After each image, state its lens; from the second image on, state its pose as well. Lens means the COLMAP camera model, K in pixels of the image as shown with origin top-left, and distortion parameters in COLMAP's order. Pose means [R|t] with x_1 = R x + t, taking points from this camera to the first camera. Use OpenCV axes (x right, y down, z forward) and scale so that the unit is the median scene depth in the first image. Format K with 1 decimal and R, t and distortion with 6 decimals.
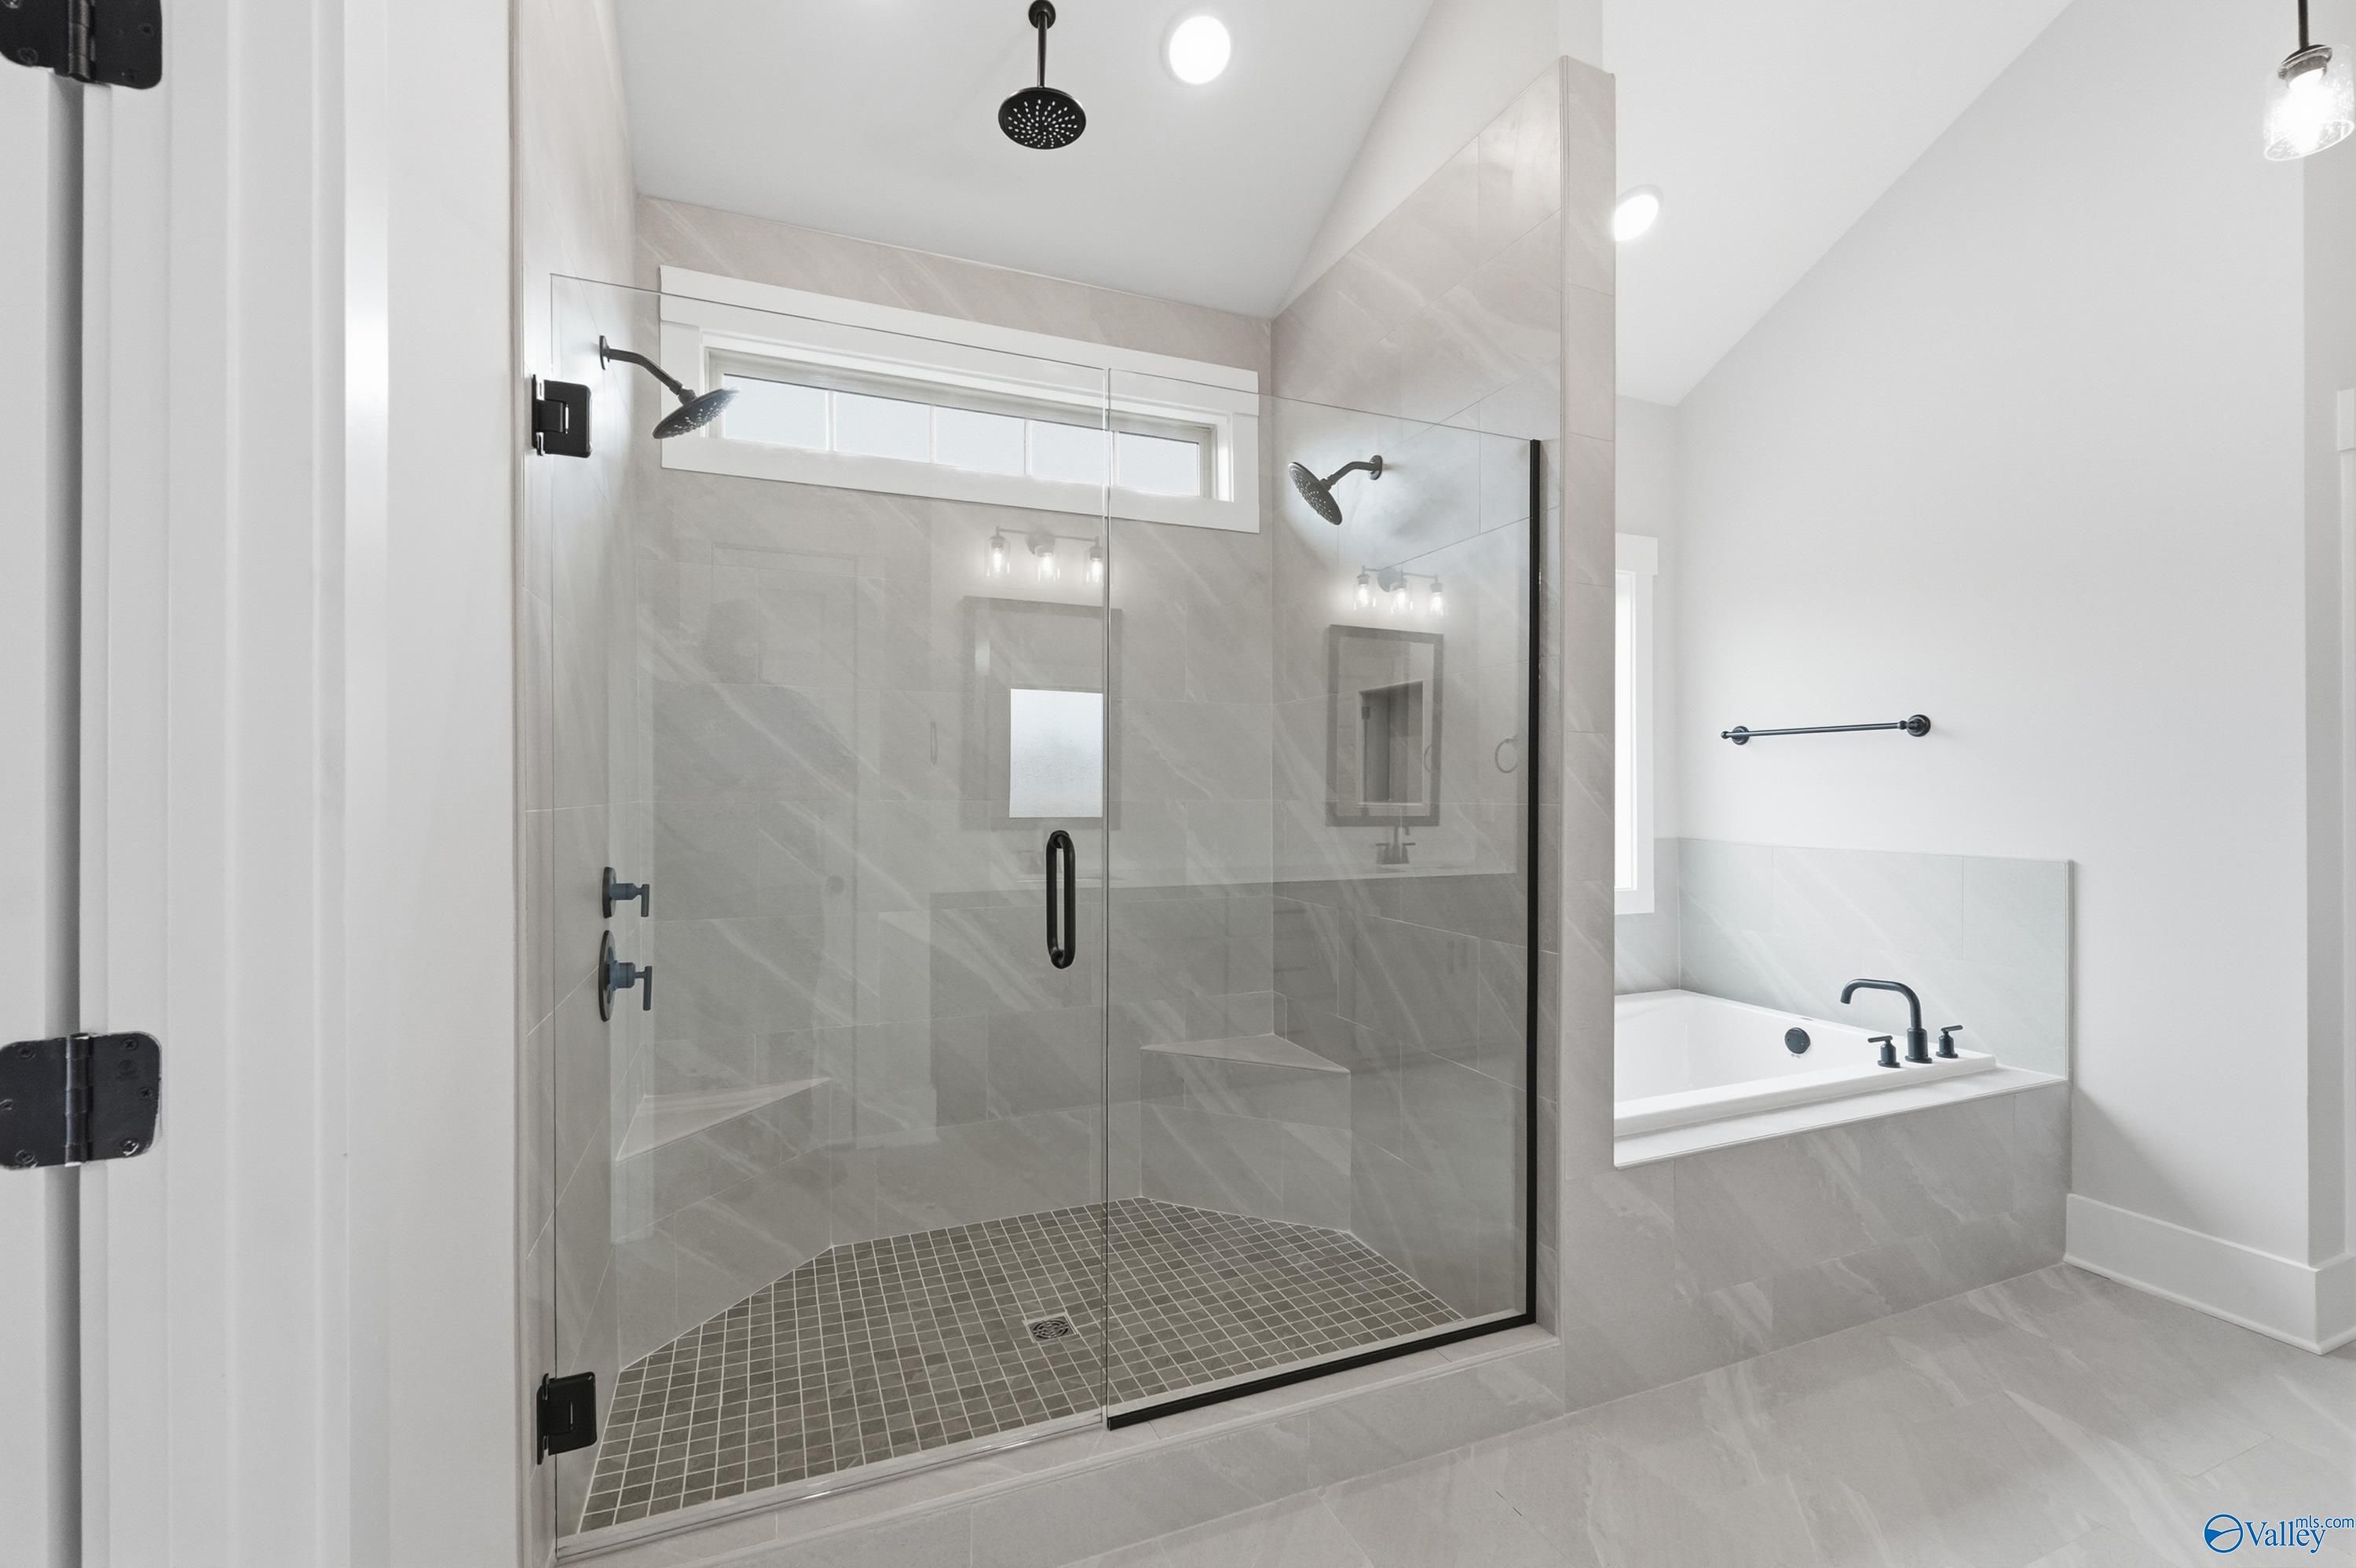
lens RADIAL K [[990.0, 0, 1176.6], [0, 990.0, 793.6], [0, 0, 1]] dist [-0.000608, -0.000702]
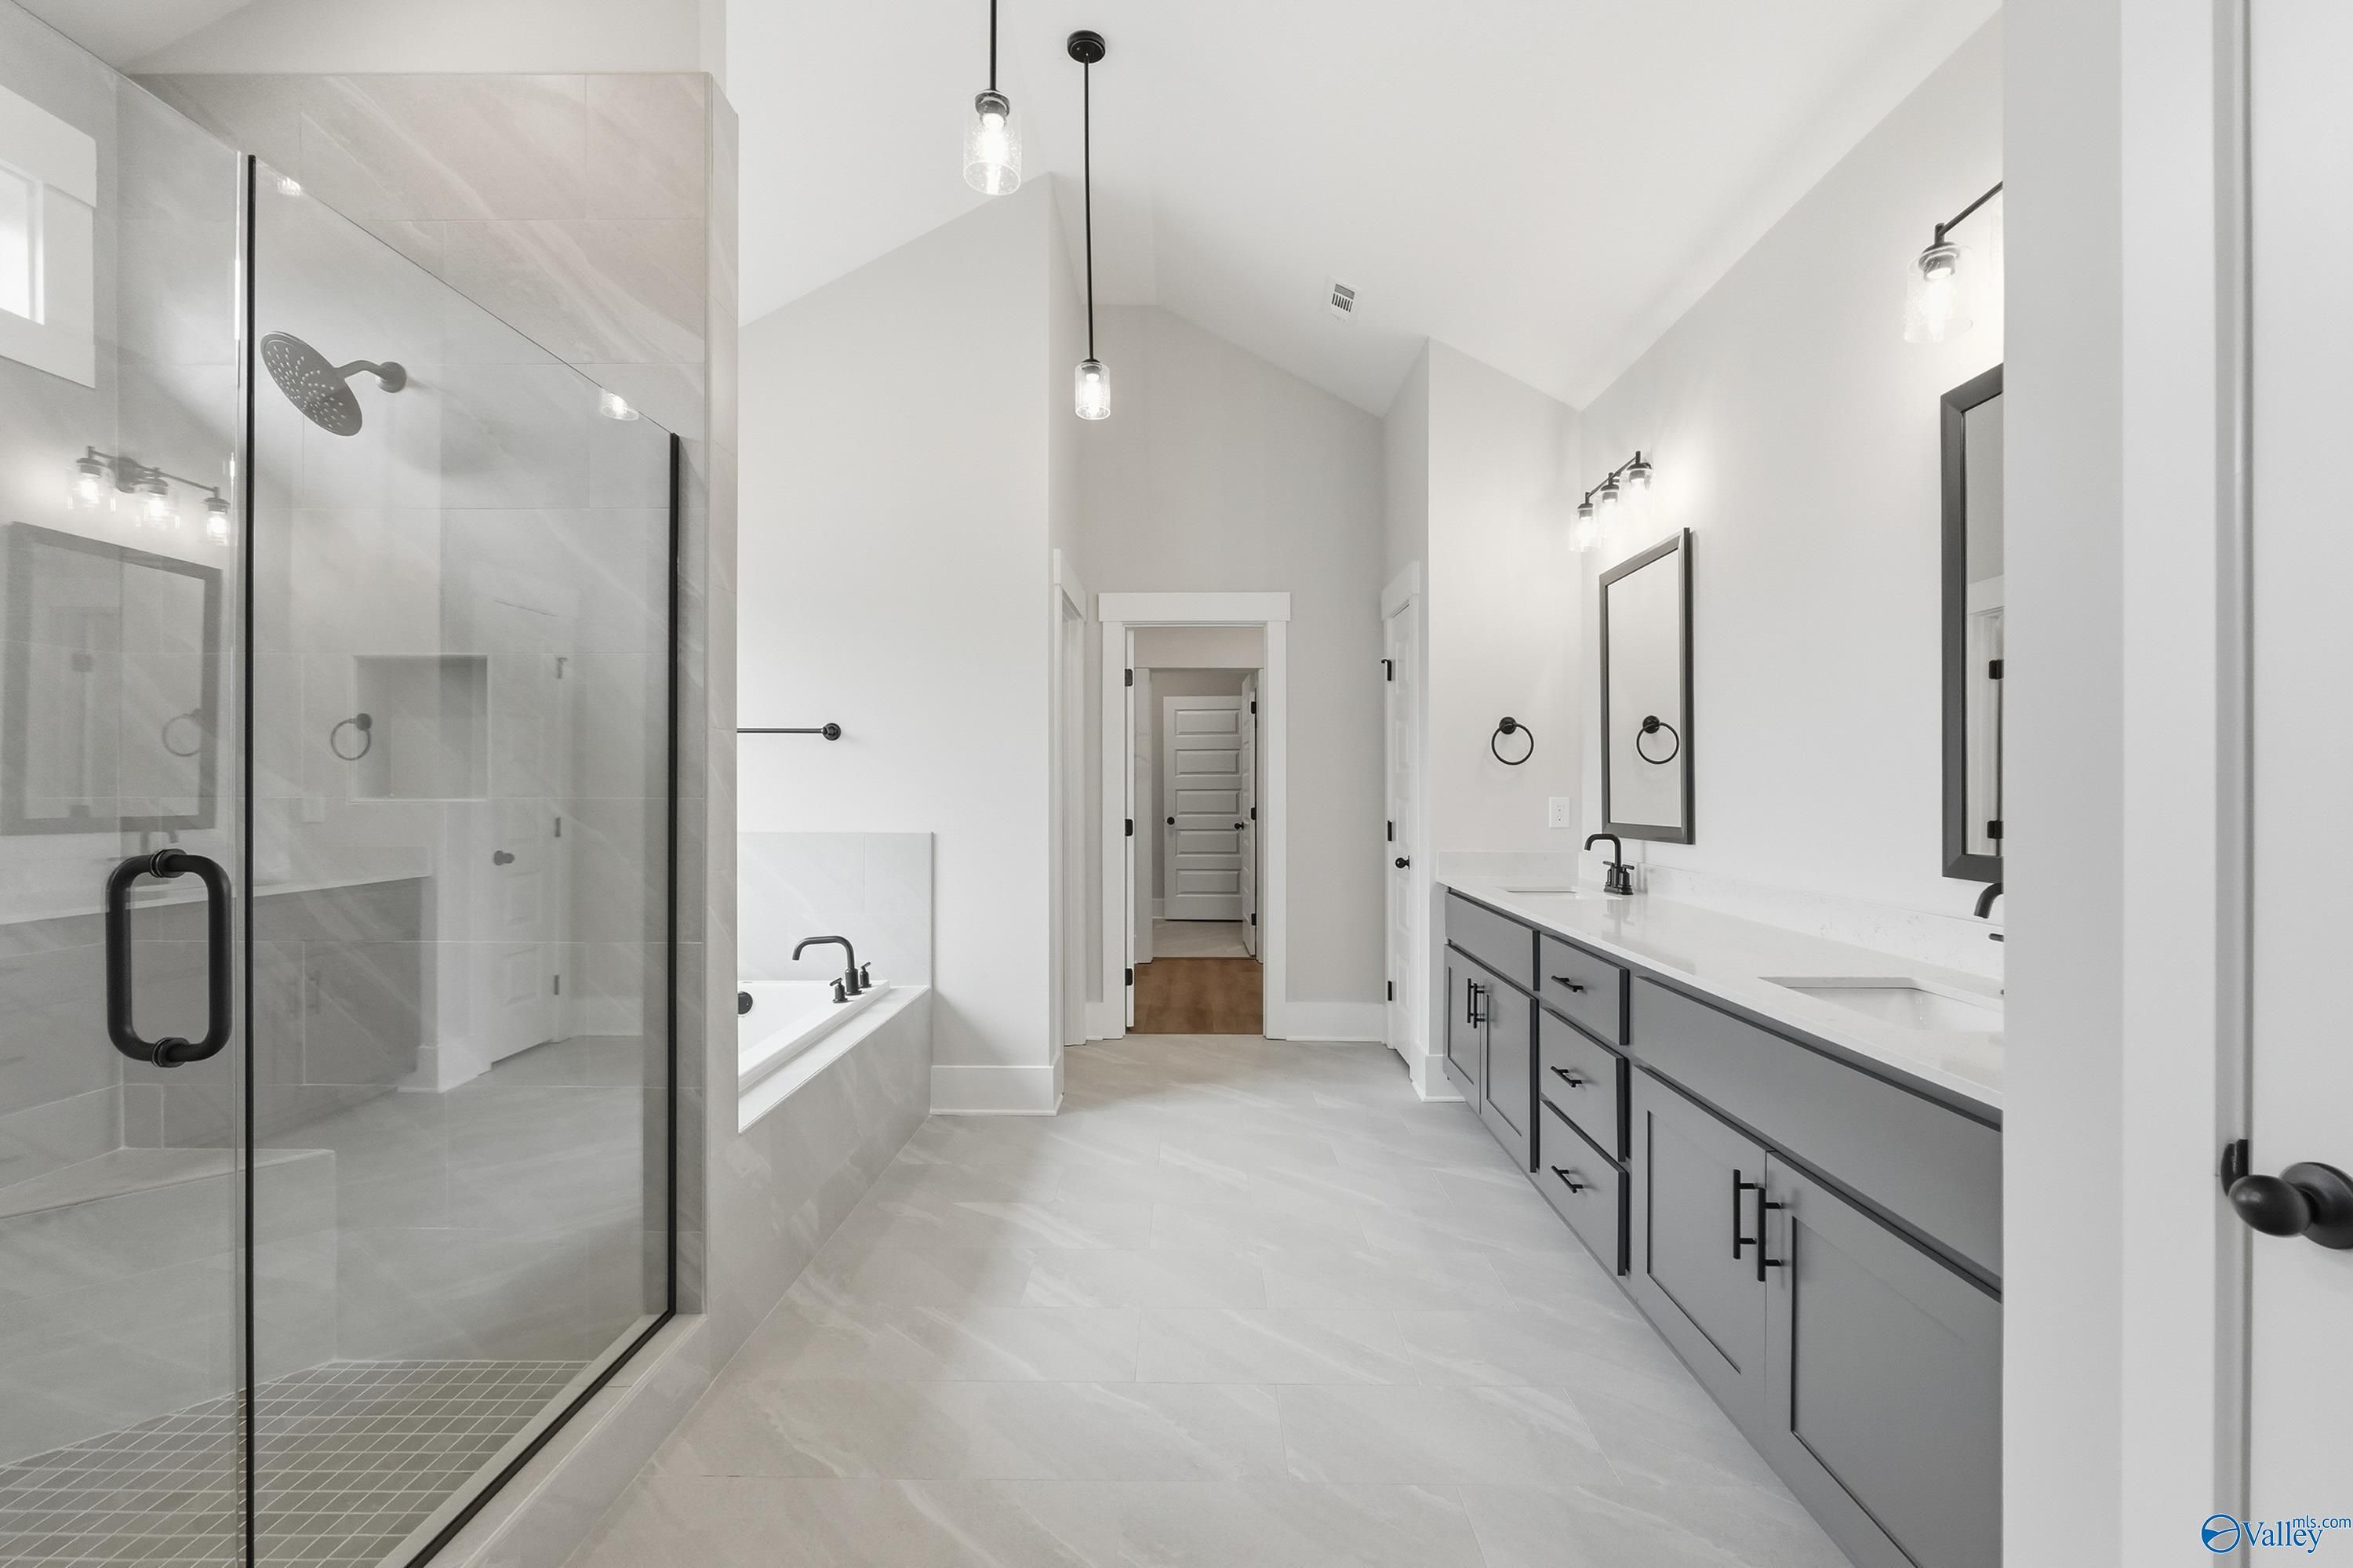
lens RADIAL K [[1005.1, 0, 1176.5], [0, 1005.1, 784.0], [0, 0, 1]] dist [0.000786, -0.000009]
pose [[0.397932, 0.001461, 0.917414, -0.312207], [-0.002120, 0.999998, -0.000672, -0.003036], [-0.917413, -0.001678, 0.397934, 0.106498]]
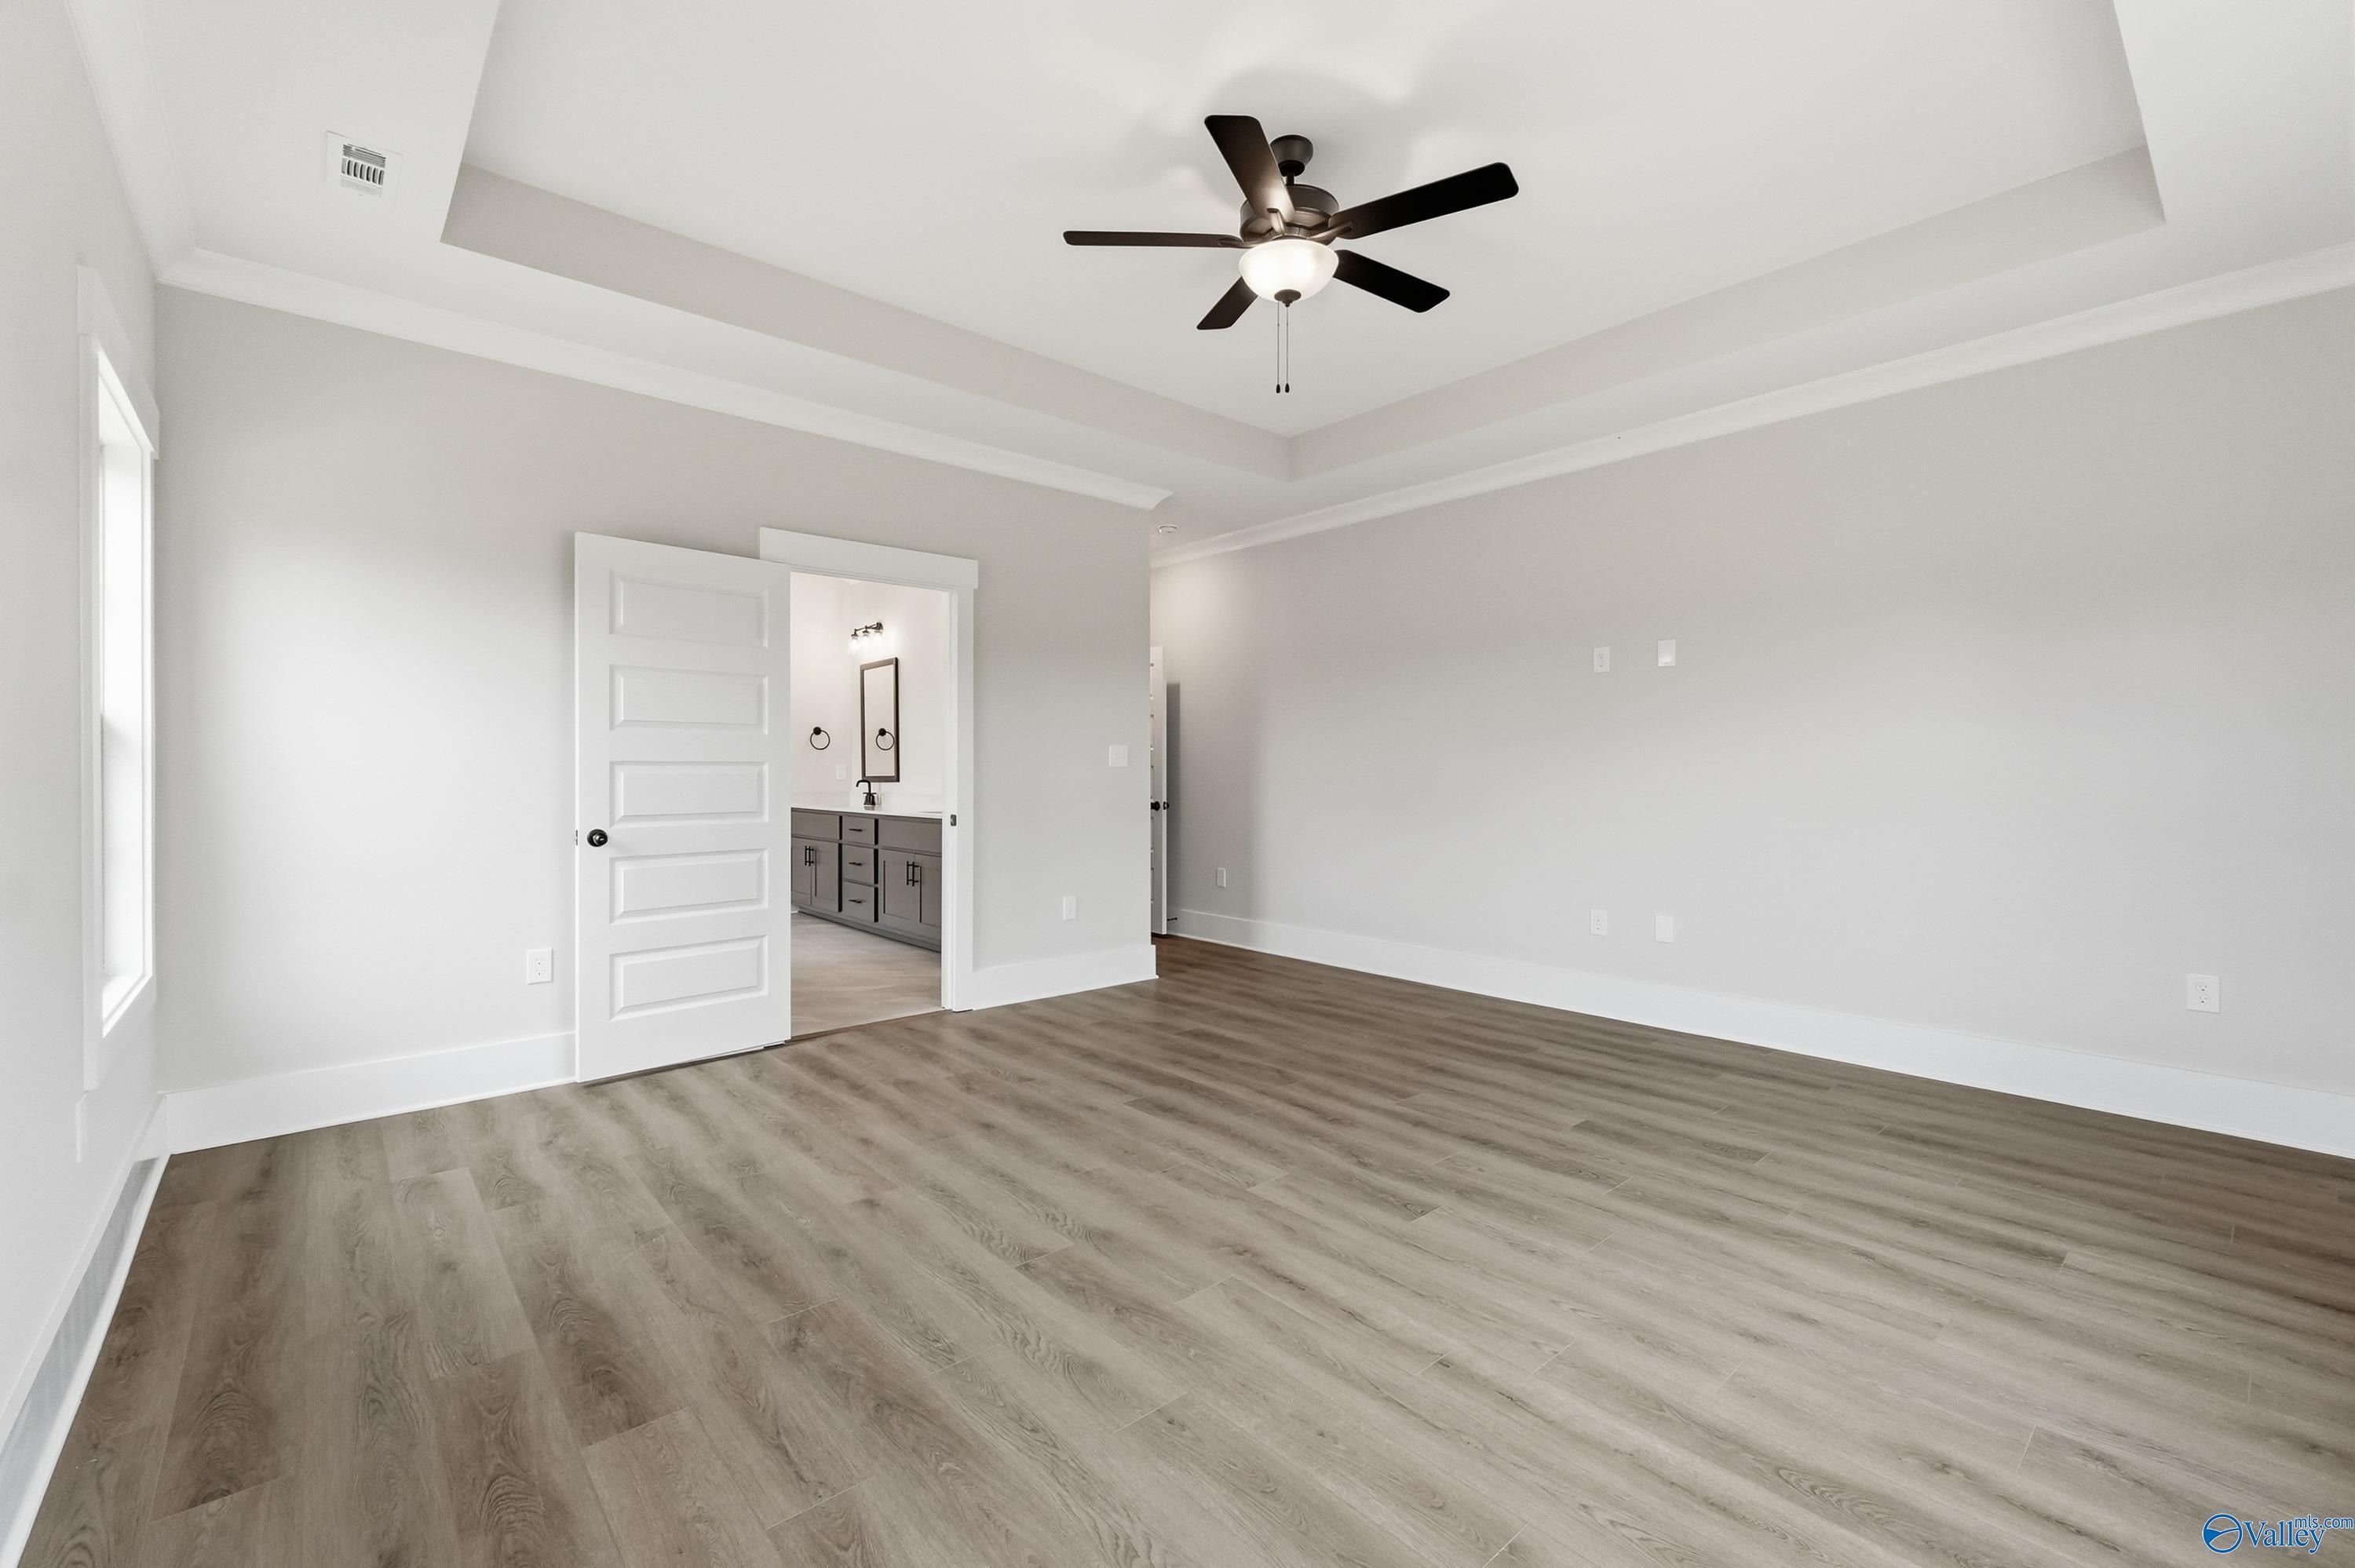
lens RADIAL K [[1005.8, 0, 1177.5], [0, 1005.8, 784.0], [0, 0, 1]] dist [0.000786, -0.000009]
pose [[-0.320973, -0.015813, 0.946956, -2.403668], [-0.004927, 0.999875, 0.015027, 0.025301], [-0.947075, 0.000157, -0.321011, 0.210097]]
